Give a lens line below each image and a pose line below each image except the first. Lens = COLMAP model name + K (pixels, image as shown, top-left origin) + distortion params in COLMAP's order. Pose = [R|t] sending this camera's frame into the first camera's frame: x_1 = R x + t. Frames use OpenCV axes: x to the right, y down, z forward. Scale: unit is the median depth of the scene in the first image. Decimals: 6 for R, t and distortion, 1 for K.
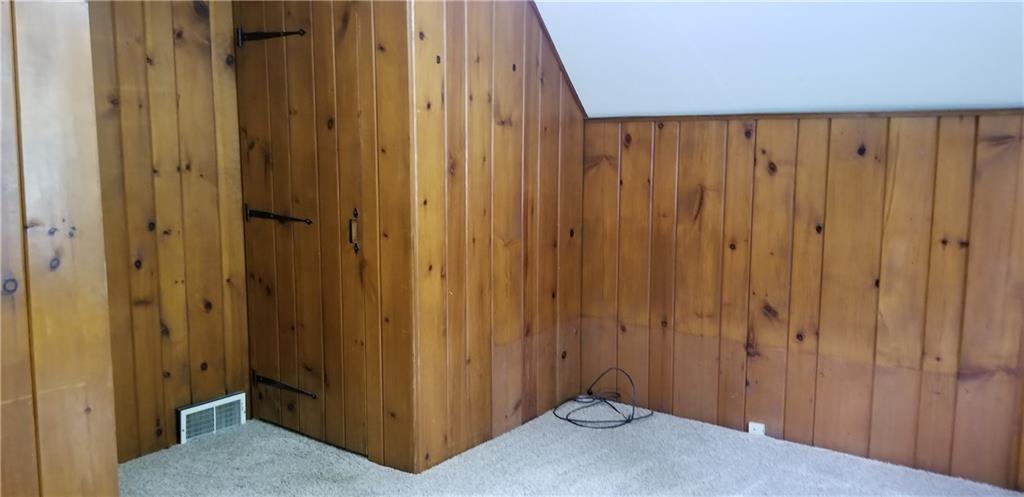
lens RADIAL K [[795.3, 0, 513.1], [0, 795.3, 238.1], [0, 0, 1]] dist [0.071622, -0.169985]
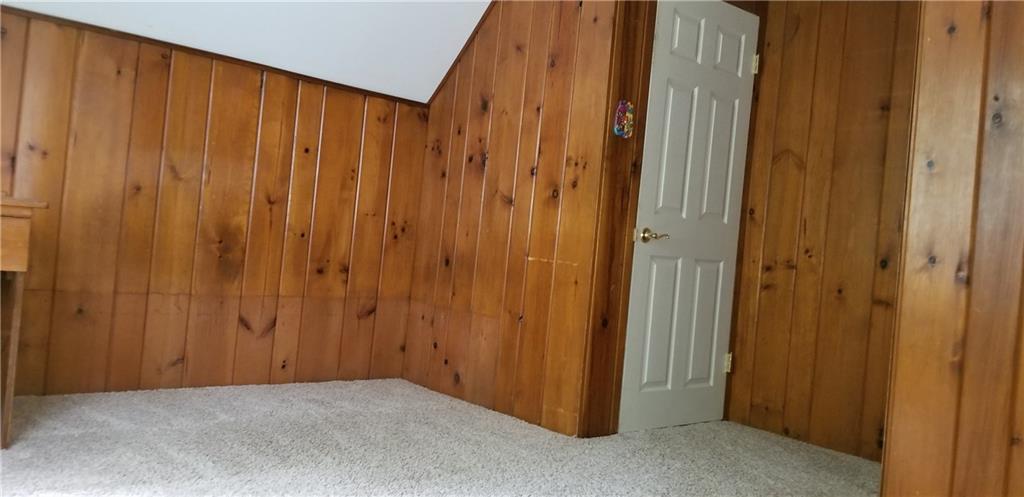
lens RADIAL K [[795.3, 0, 513.1], [0, 795.3, 238.1], [0, 0, 1]] dist [0.071622, -0.169985]
pose [[-0.239581, -0.026016, -0.970528, 0.985320], [-0.215476, 0.976135, 0.027025, 0.117385], [0.946663, 0.215600, -0.239469, 1.236835]]
